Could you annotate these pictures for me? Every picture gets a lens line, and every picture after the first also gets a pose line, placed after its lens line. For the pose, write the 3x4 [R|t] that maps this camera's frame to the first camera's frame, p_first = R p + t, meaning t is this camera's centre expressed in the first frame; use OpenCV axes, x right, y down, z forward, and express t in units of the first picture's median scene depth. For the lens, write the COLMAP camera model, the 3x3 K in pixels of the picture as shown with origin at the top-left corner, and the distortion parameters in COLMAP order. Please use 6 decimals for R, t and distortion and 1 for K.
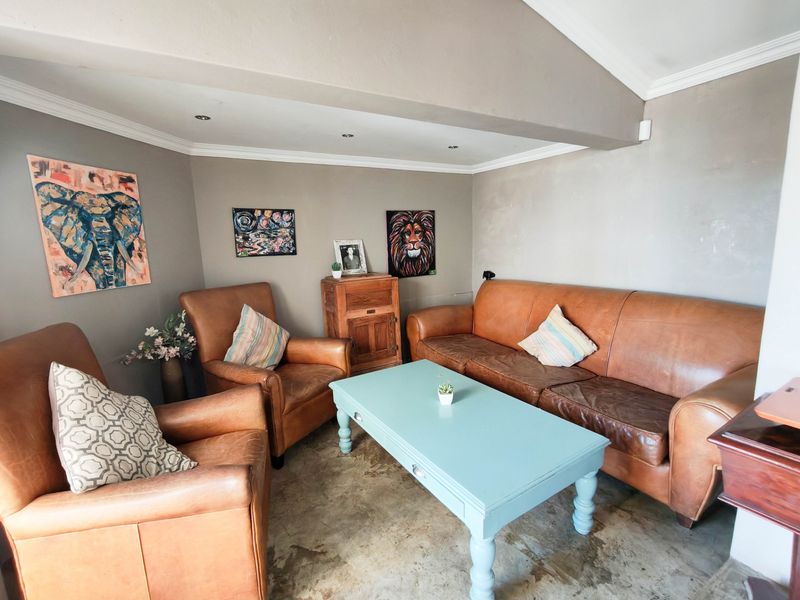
lens RADIAL K [[371.8, 0, 400.0], [0, 371.8, 300.0], [0, 0, 1]] dist [0.000442, -0.000044]
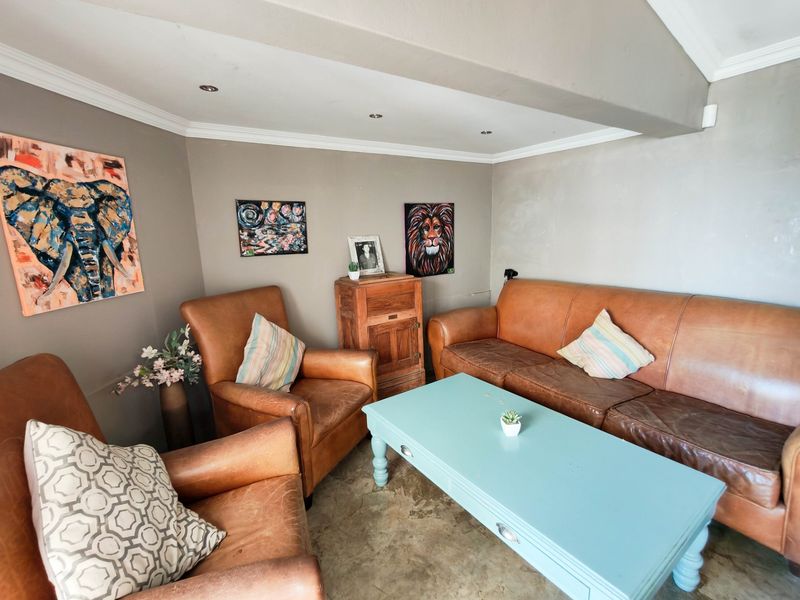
lens RADIAL K [[371.8, 0, 400.0], [0, 371.8, 300.0], [0, 0, 1]] dist [0.000442, -0.000044]
pose [[0.998690, -0.006908, 0.050709, -0.154570], [0.005655, 0.999676, 0.024822, -0.046111], [-0.050864, -0.024503, 0.998405, 0.154237]]
